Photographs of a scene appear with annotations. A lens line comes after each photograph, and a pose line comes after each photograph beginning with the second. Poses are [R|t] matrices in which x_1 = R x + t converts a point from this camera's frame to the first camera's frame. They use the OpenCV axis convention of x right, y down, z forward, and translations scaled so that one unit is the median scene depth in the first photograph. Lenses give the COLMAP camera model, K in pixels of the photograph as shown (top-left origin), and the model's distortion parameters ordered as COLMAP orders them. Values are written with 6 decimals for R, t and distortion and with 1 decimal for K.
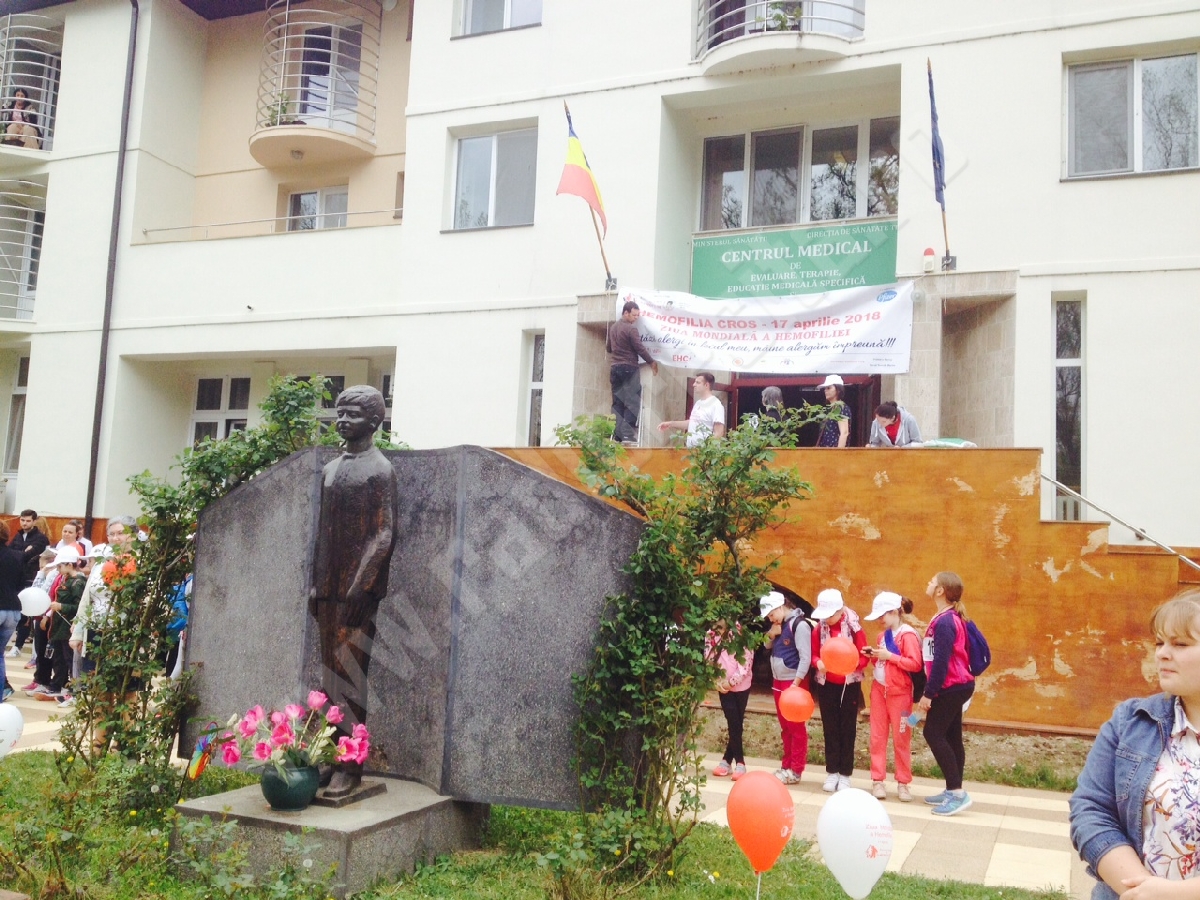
lens RADIAL K [[1111.4, 0, 604.6], [0, 1111.4, 457.3], [0, 0, 1]] dist [0.153253, -0.320285]
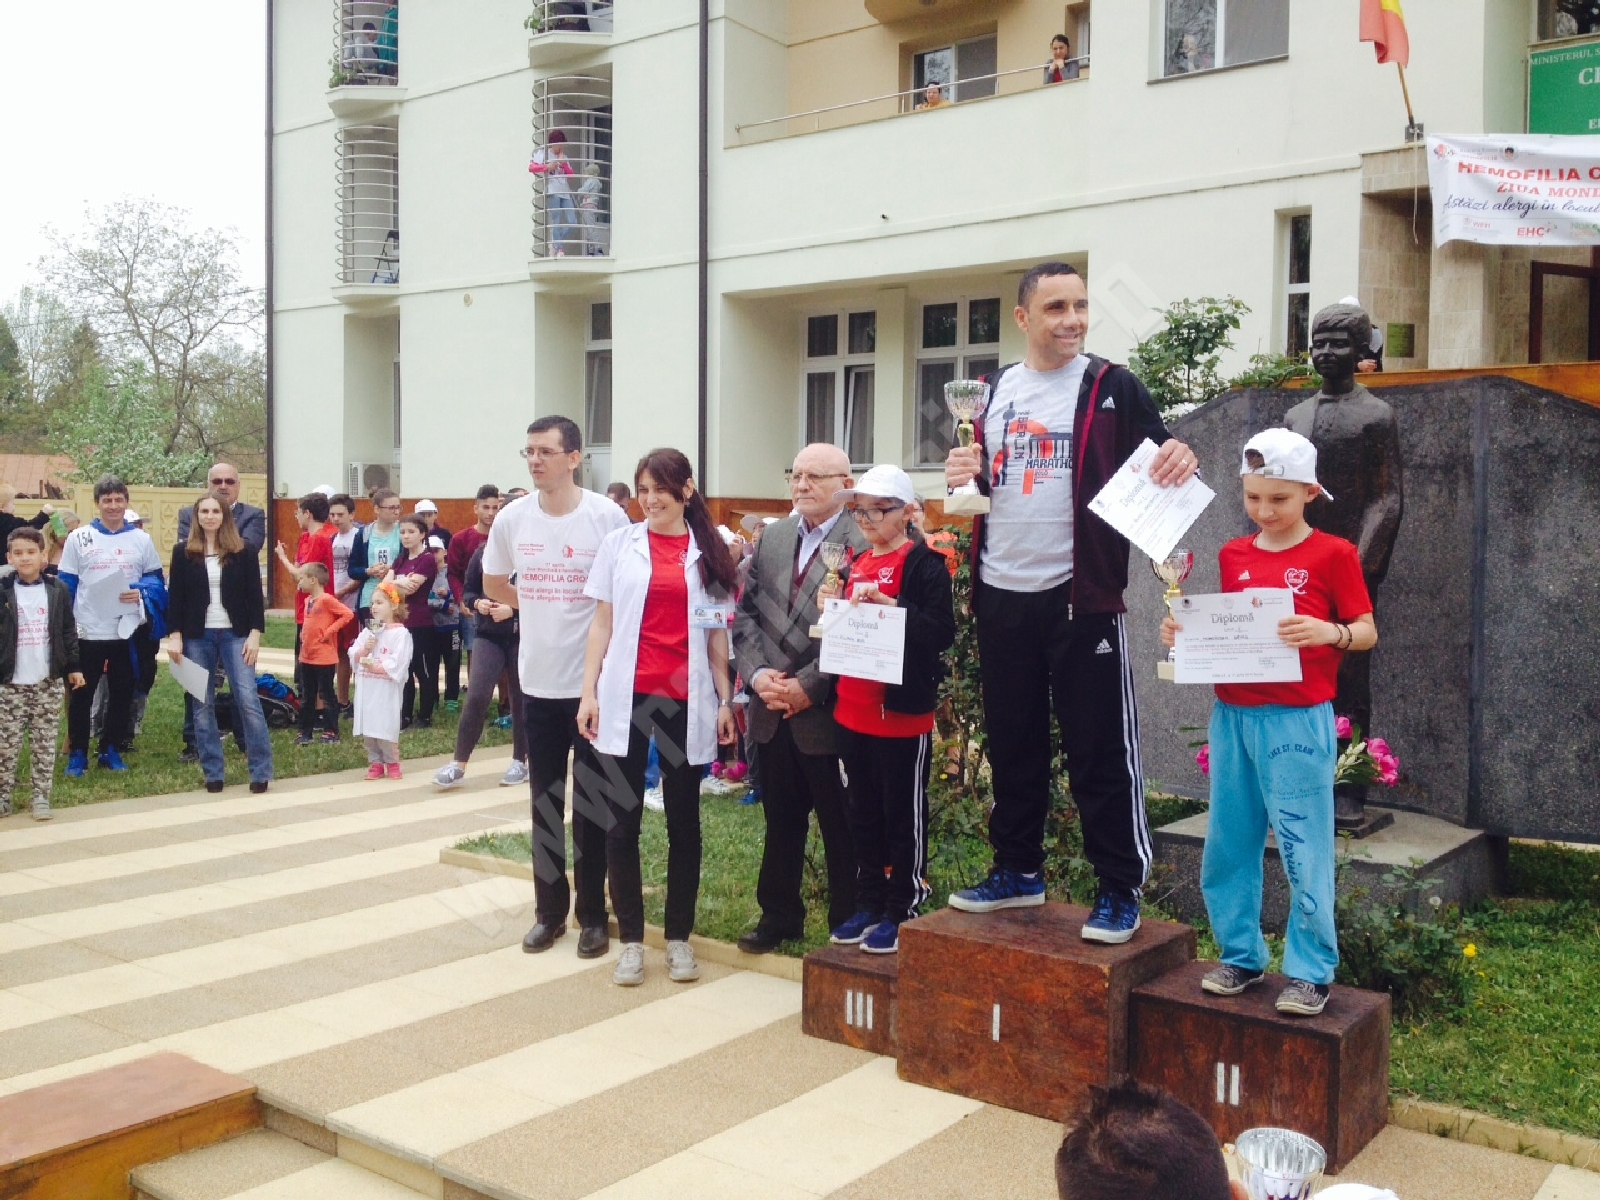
lens RADIAL K [[1481.9, 0, 806.1], [0, 1481.9, 609.8], [0, 0, 1]] dist [0.153253, -0.320285]
pose [[0.967311, -0.018815, -0.252893, -0.123942], [0.053953, 0.989681, 0.132739, -0.005738], [0.247786, -0.142044, 0.958345, -0.038240]]
